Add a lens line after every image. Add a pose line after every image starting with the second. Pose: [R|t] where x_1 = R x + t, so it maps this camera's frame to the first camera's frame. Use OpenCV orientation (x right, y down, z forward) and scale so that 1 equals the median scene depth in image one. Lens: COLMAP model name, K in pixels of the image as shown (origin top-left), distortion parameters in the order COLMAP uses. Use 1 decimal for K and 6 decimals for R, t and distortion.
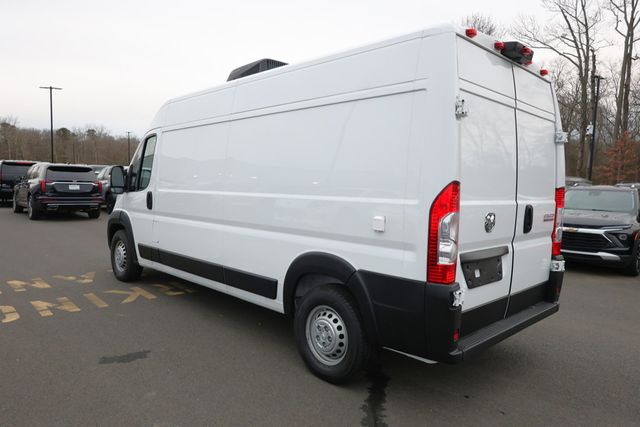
lens RADIAL K [[443.5, 0, 320.0], [0, 443.5, 213.5], [0, 0, 1]] dist [-0.006578, -0.004352]
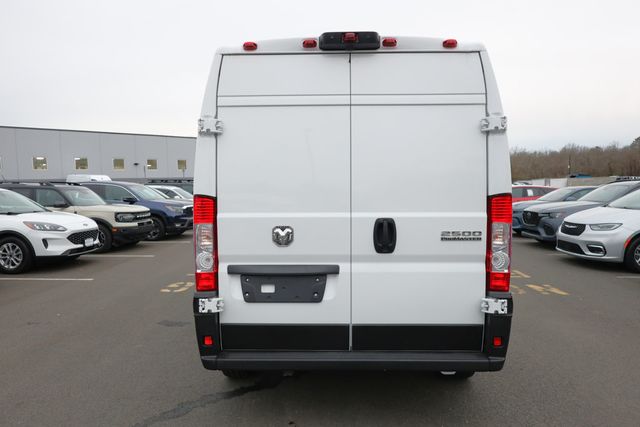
lens RADIAL K [[443.5, 0, 320.0], [0, 443.5, 213.5], [0, 0, 1]] dist [-0.006578, -0.004352]
pose [[0.687785, -0.007503, -0.725876, 0.906976], [-0.020099, 0.999366, -0.029374, -0.001840], [0.725636, 0.034792, 0.687199, 0.332272]]
